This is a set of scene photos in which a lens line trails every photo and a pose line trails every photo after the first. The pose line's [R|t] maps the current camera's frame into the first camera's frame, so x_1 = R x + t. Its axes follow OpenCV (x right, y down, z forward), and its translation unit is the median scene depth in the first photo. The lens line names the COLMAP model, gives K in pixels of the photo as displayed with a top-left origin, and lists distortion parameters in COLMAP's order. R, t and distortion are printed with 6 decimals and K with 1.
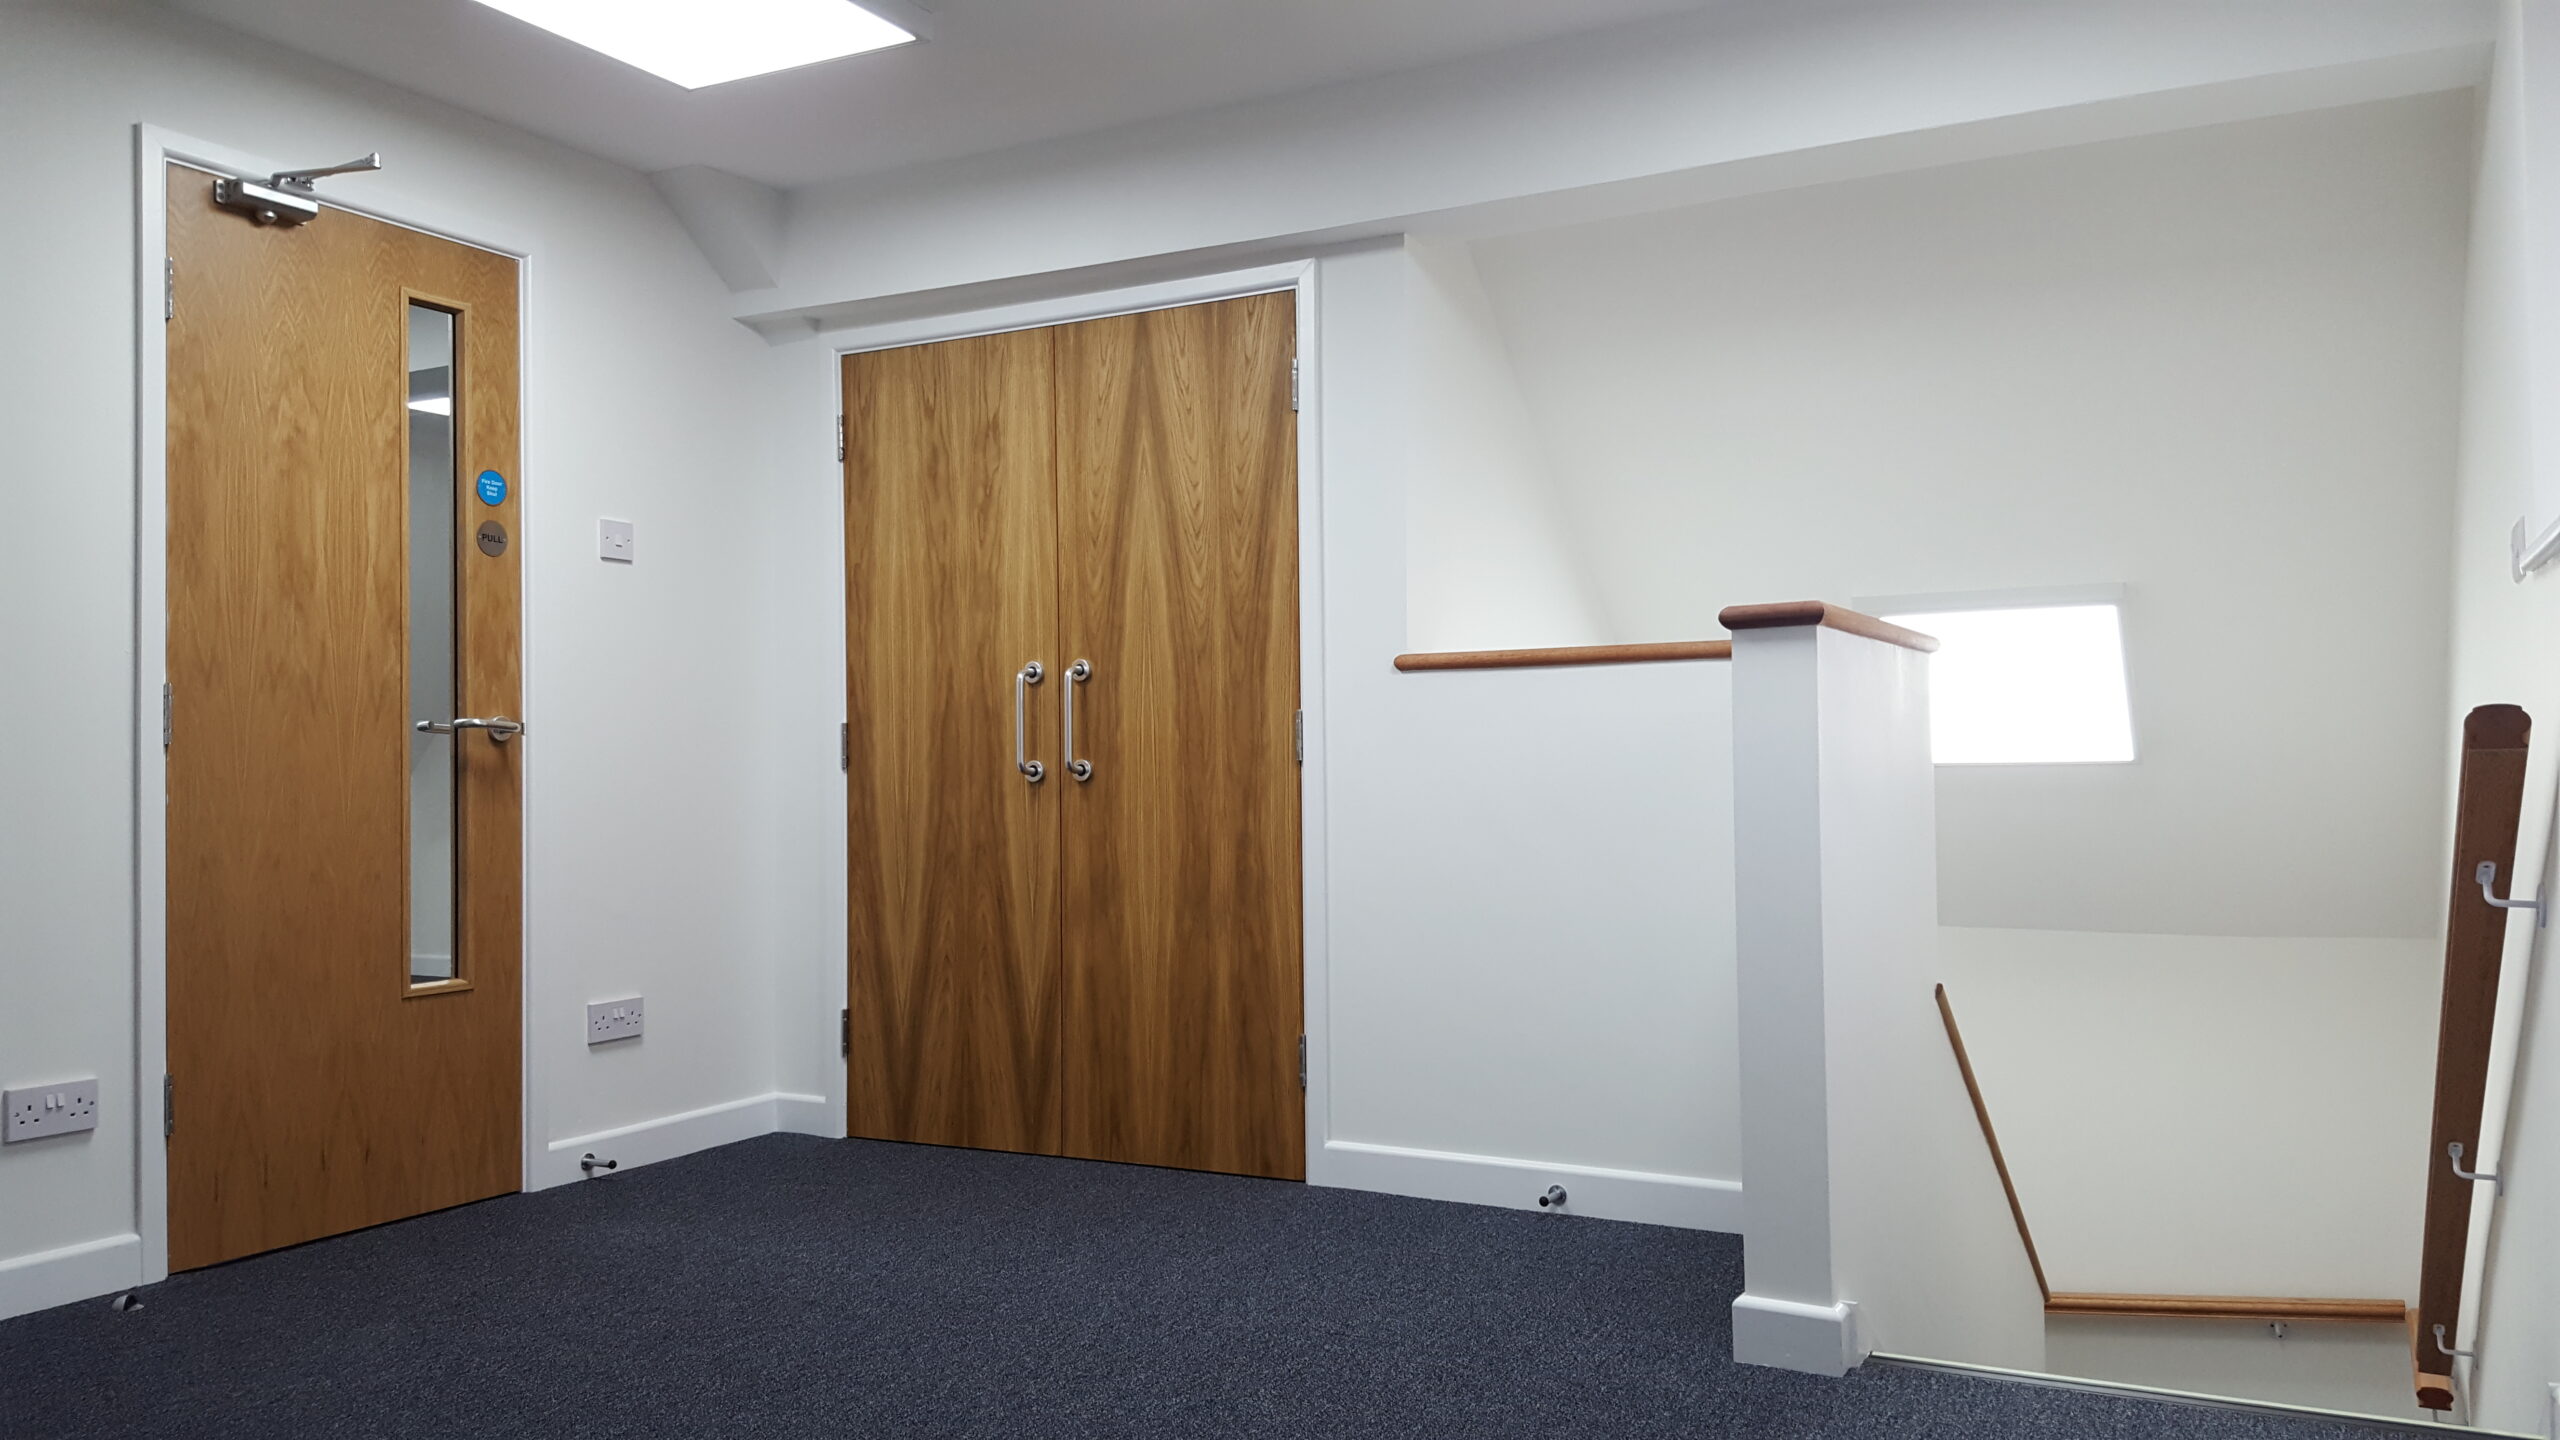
lens RADIAL K [[2023.2, 0, 1280.0], [0, 2023.2, 720.0], [0, 0, 1]] dist [0.004532, 0.000439]
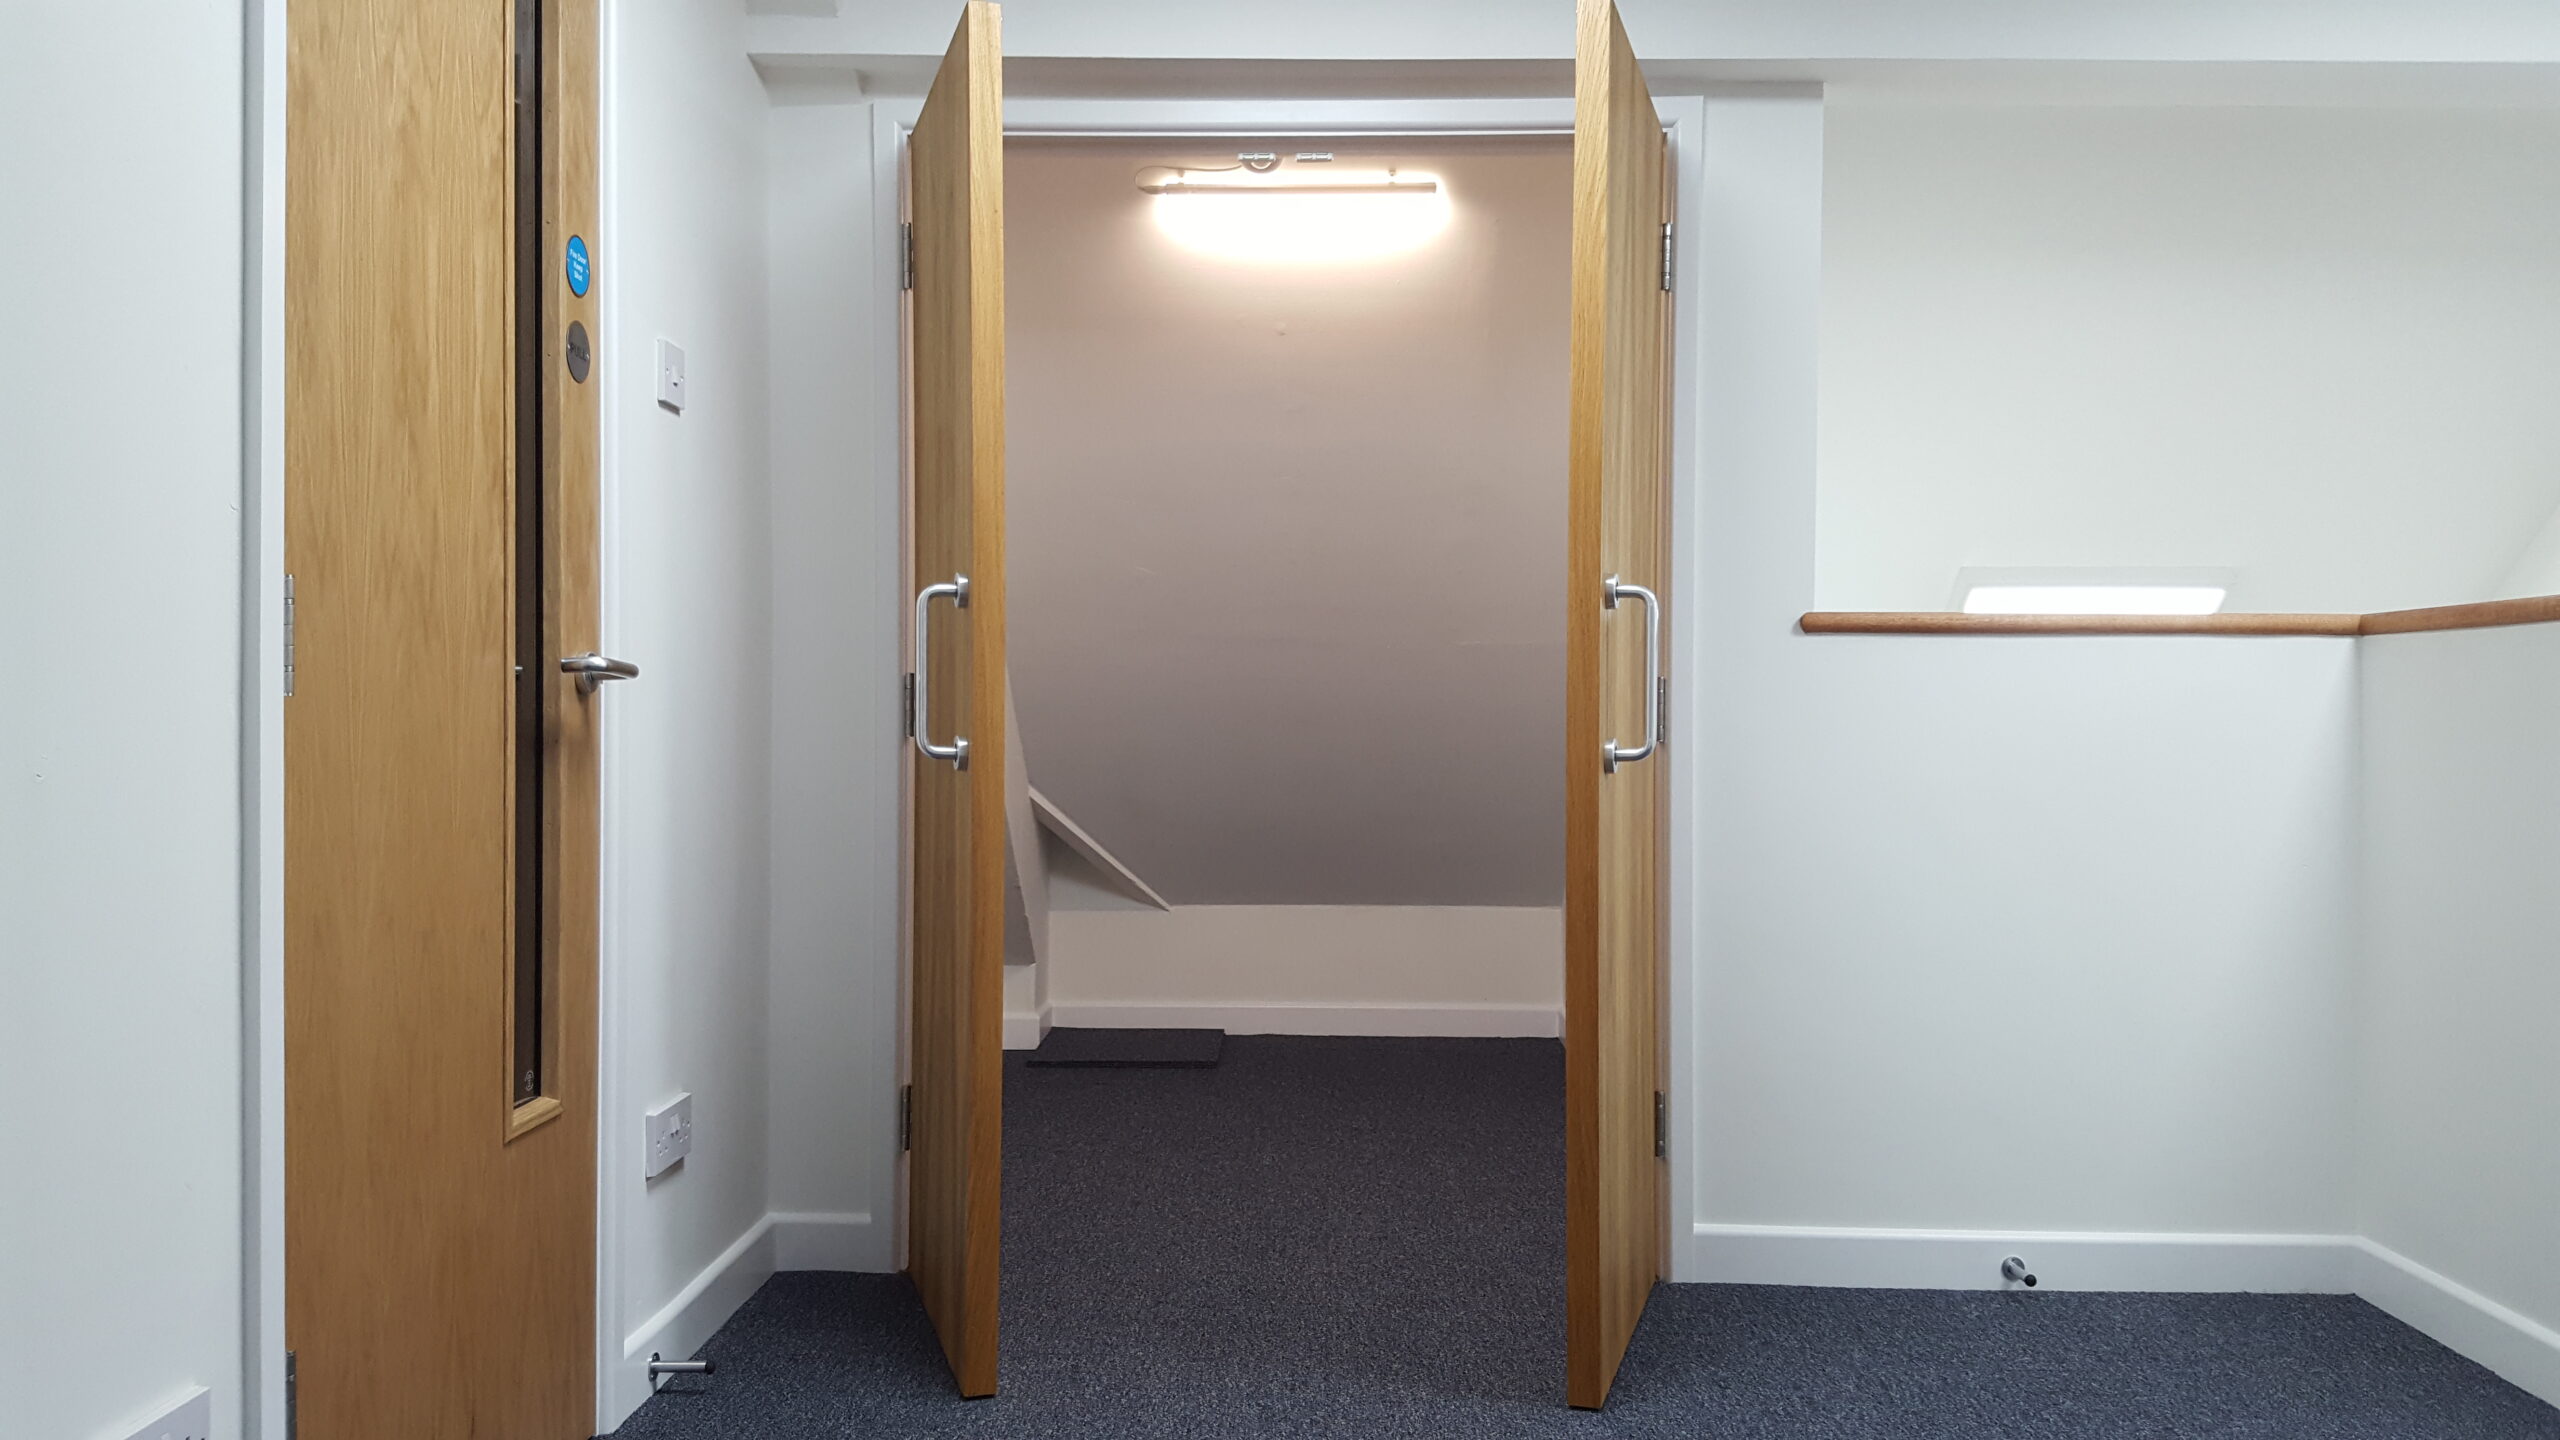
lens RADIAL K [[2023.2, 0, 1280.0], [0, 2023.2, 720.0], [0, 0, 1]] dist [0.004532, 0.000439]
pose [[0.885826, 0.016553, 0.463723, -0.518053], [-0.028943, 0.999389, 0.019613, 0.000854], [-0.463114, -0.030795, 0.885763, 0.405303]]
